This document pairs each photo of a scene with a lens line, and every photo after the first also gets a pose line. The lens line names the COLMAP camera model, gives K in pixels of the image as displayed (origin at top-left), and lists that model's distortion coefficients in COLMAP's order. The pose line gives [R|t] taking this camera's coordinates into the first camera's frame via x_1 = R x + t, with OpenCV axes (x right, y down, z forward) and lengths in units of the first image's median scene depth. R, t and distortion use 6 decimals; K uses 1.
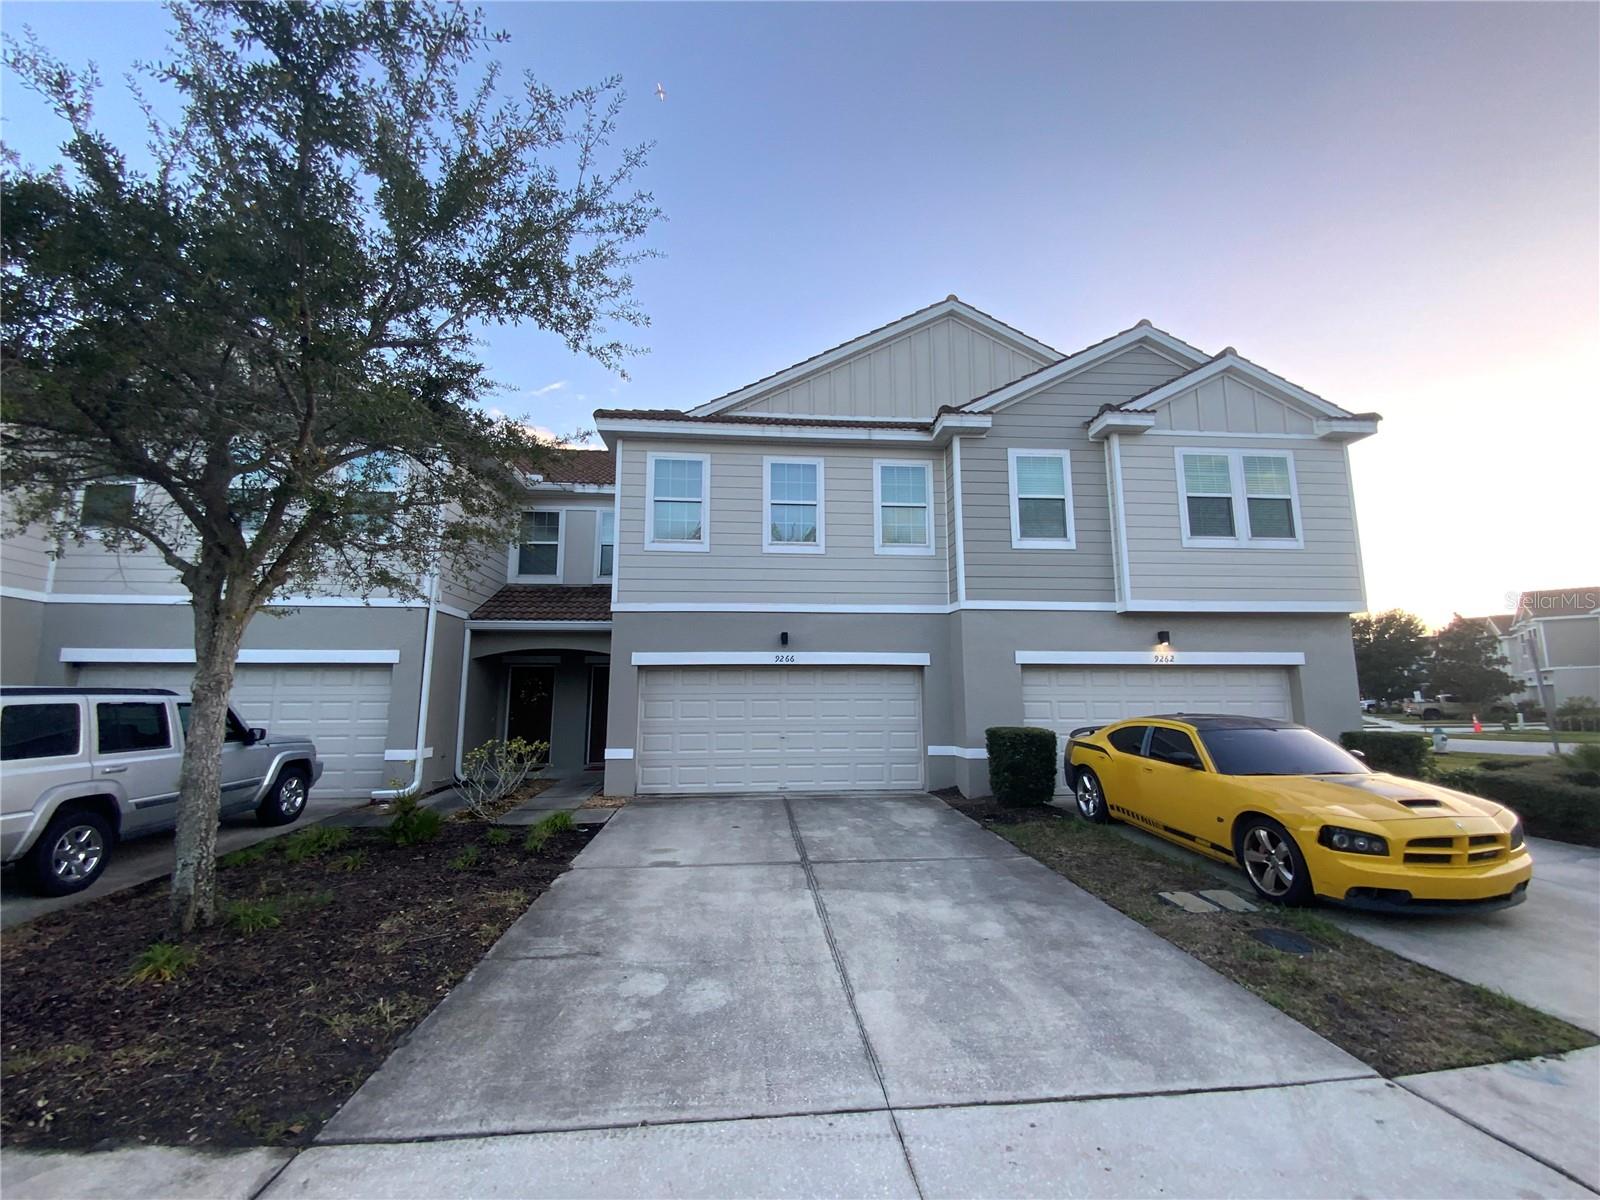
lens RADIAL K [[632.8, 0, 798.0], [0, 632.8, 605.1], [0, 0, 1]] dist [0.032114, -0.020336]
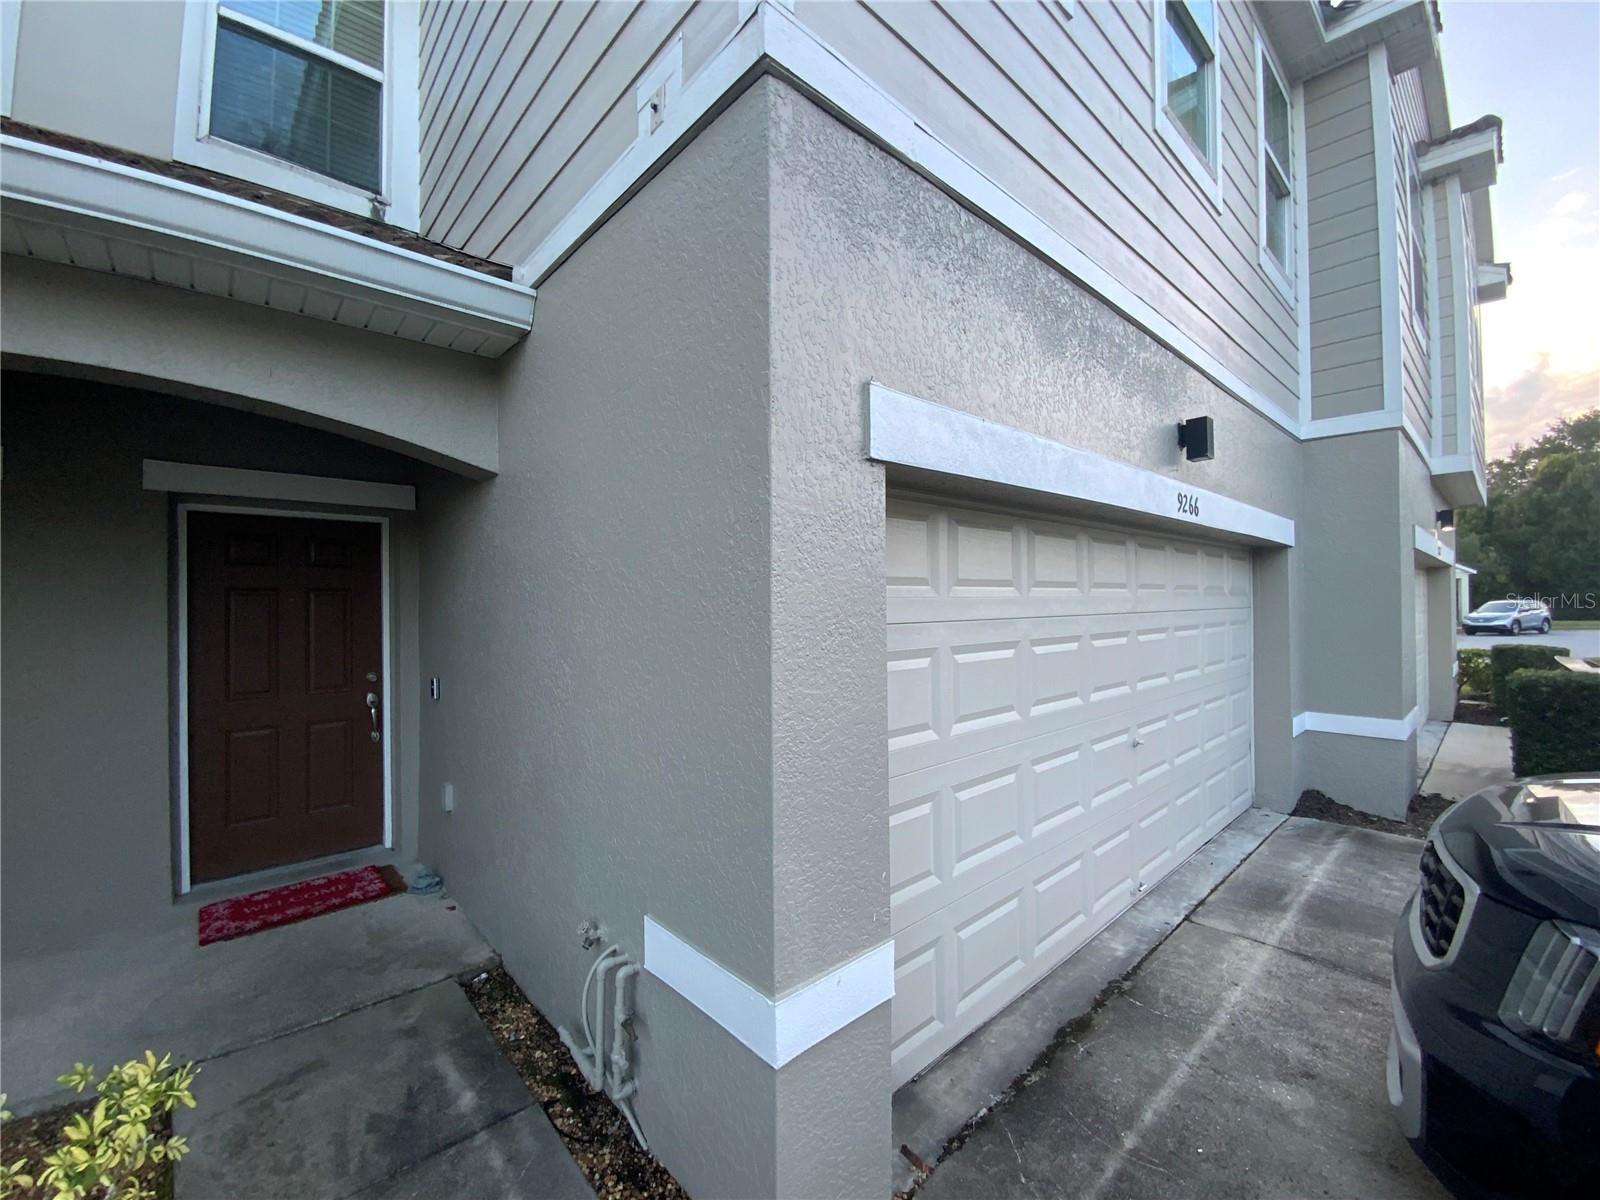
lens RADIAL K [[632.8, 0, 798.0], [0, 632.8, 605.1], [0, 0, 1]] dist [0.032114, -0.020336]
pose [[0.800018, -0.008982, 0.599909, -0.387853], [-0.077089, 0.990061, 0.117627, 0.118928], [-0.595003, -0.140350, 0.791375, 0.902003]]
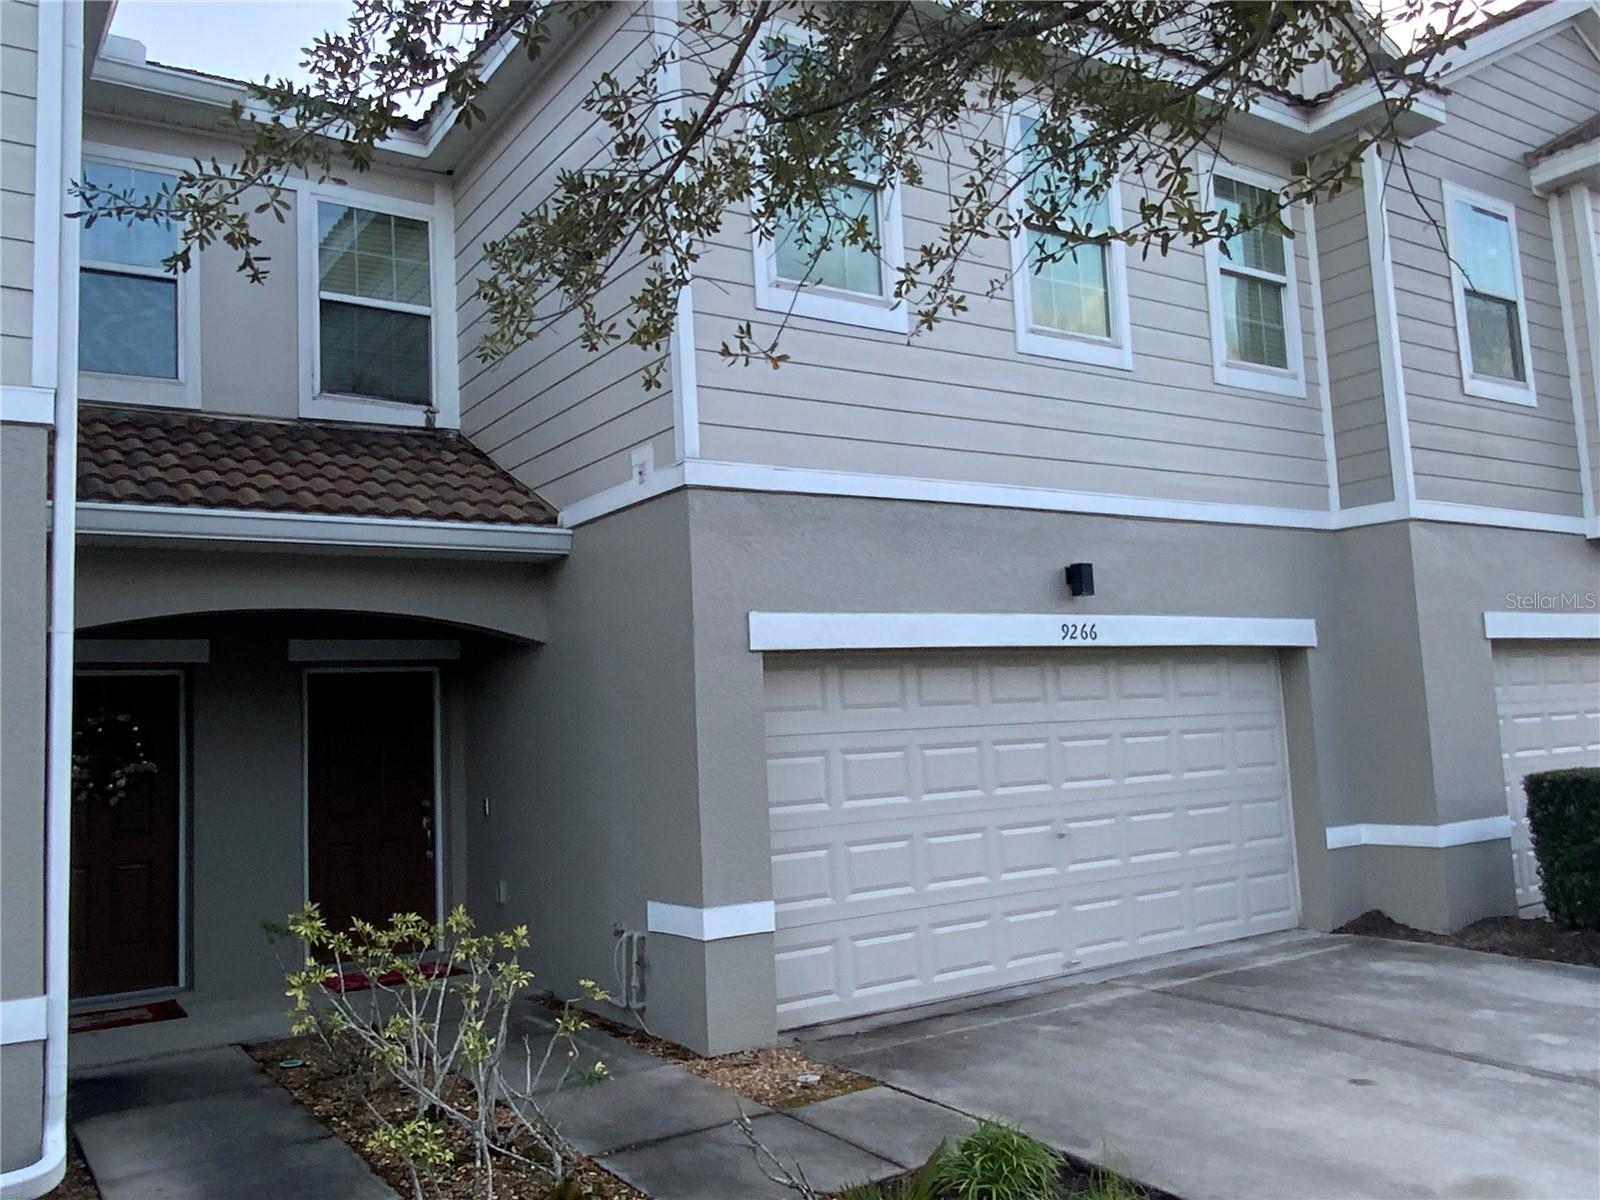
lens RADIAL K [[1260.8, 0, 805.5], [0, 1260.8, 609.8], [0, 0, 1]] dist [0.083320, -0.106802]
pose [[0.872761, 0.005127, 0.488121, -0.573765], [-0.021699, 0.999364, 0.028300, 0.056477], [-0.487666, -0.035291, 0.872317, 0.427392]]
